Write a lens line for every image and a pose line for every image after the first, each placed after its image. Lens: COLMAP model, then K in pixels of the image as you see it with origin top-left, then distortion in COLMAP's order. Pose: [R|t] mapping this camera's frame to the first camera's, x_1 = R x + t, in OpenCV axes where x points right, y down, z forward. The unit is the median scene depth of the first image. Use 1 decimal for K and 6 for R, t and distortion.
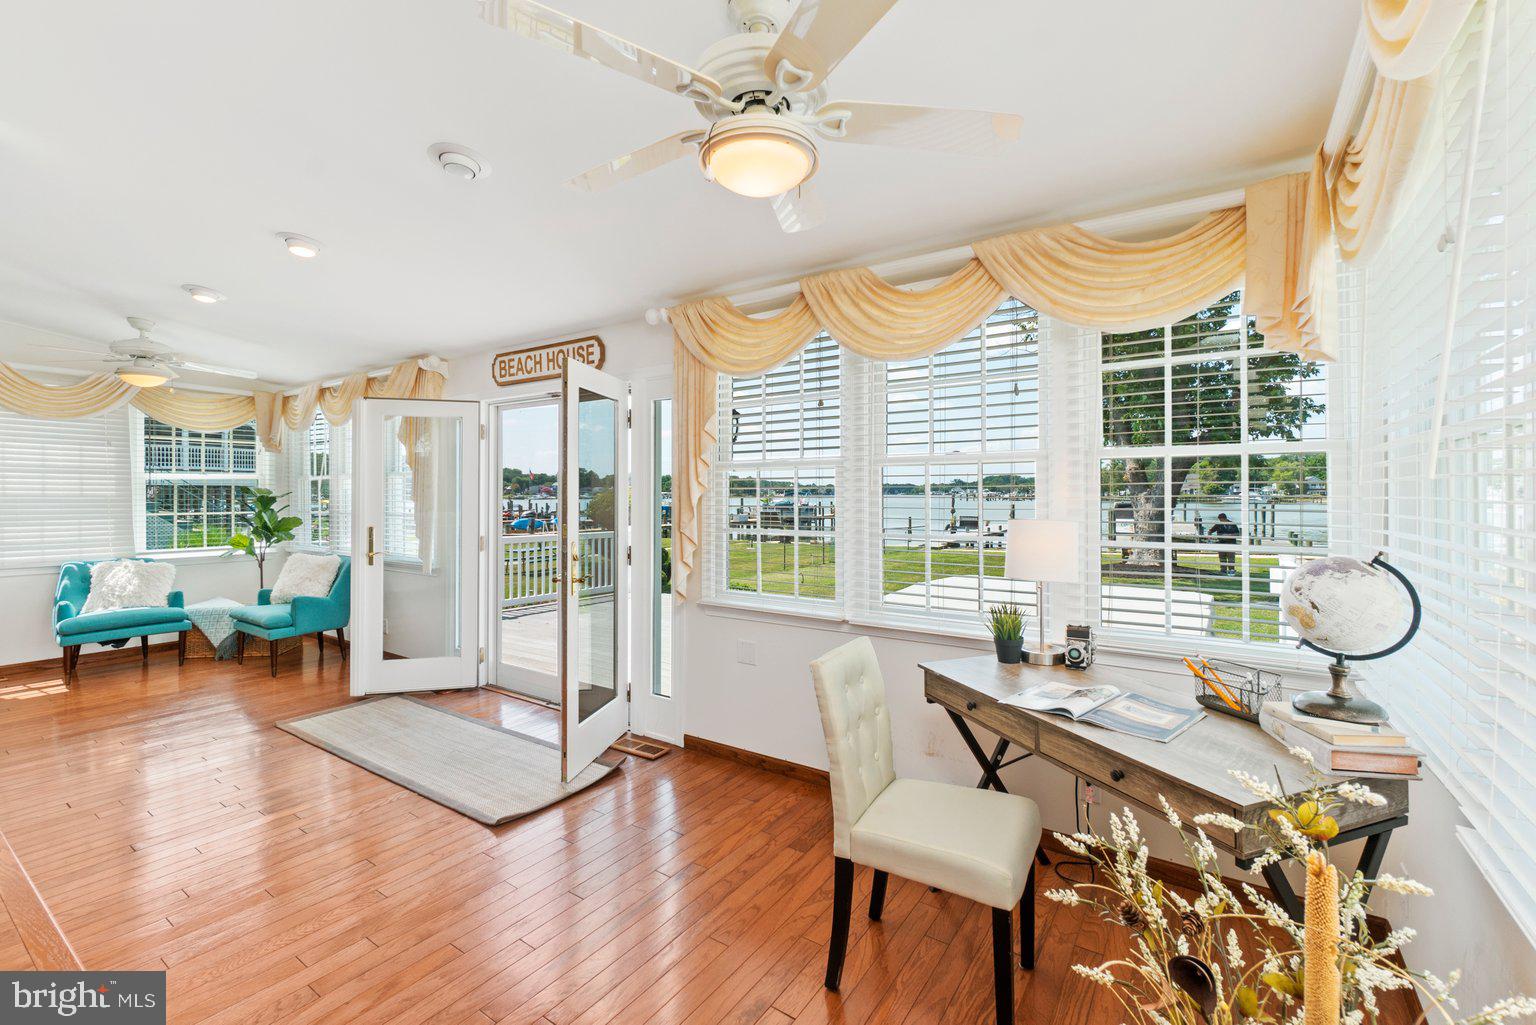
lens RADIAL K [[664.0, 0, 768.9], [0, 664.0, 501.5], [0, 0, 1]] dist [-0.001608, -0.000395]
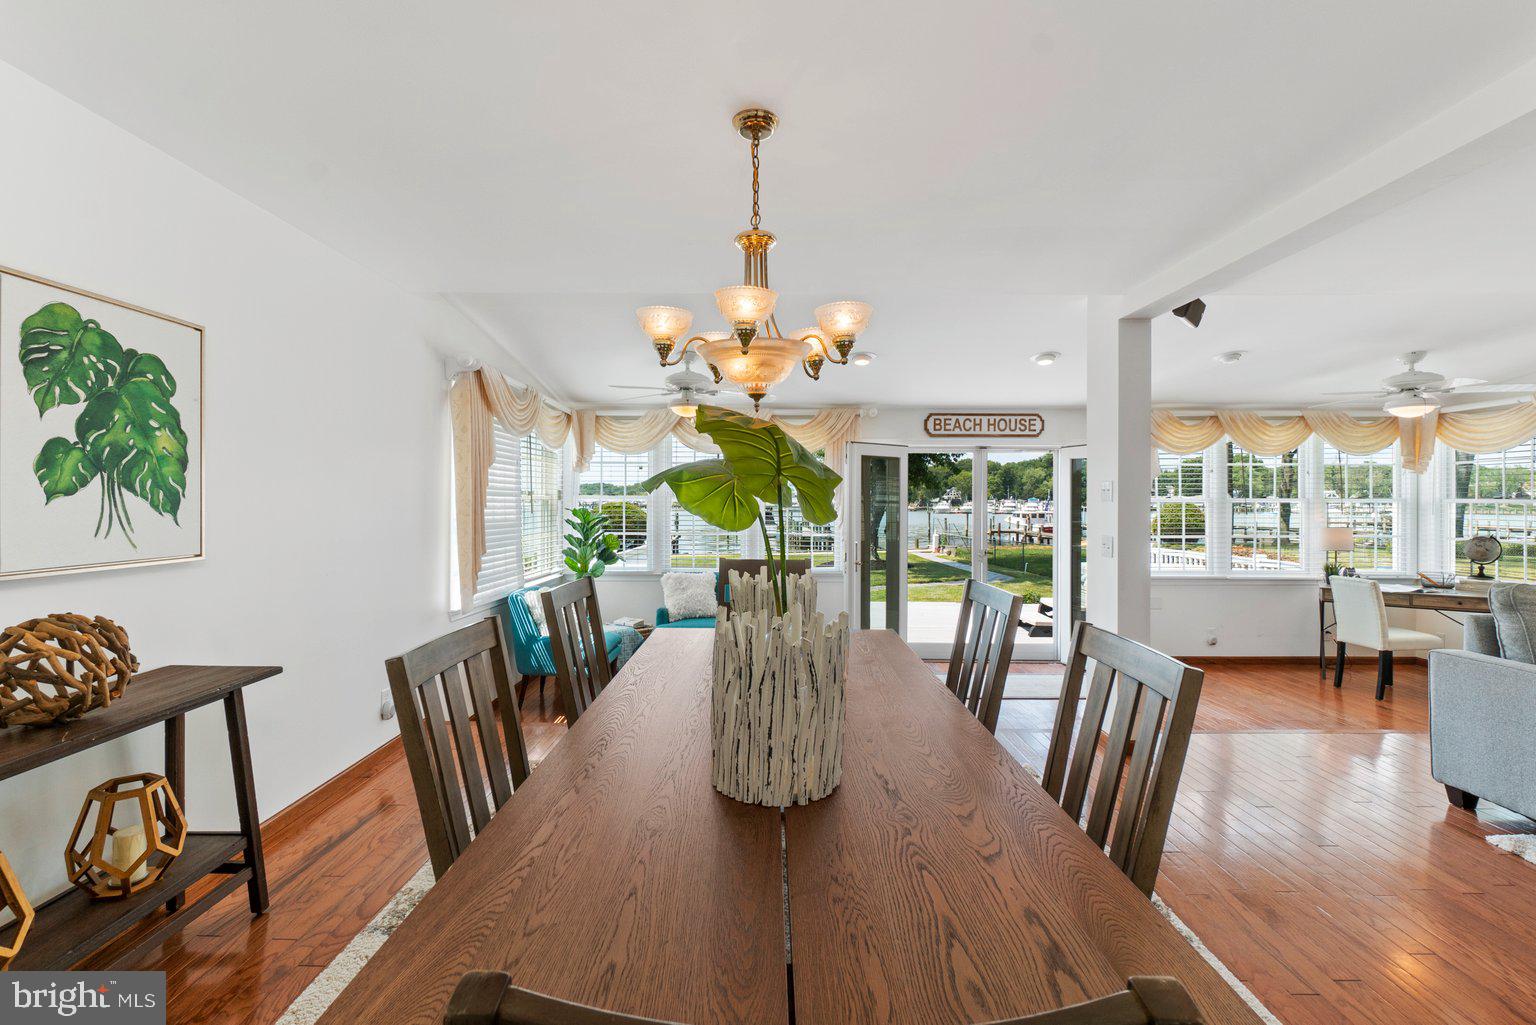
lens RADIAL K [[664.0, 0, 763.8], [0, 664.0, 506.6], [0, 0, 1]] dist [-0.001608, -0.000395]
pose [[0.830450, -0.005981, 0.557060, -1.542361], [0.007684, 0.999970, -0.000719, -0.031890], [-0.557040, 0.004878, 0.830472, 0.054603]]
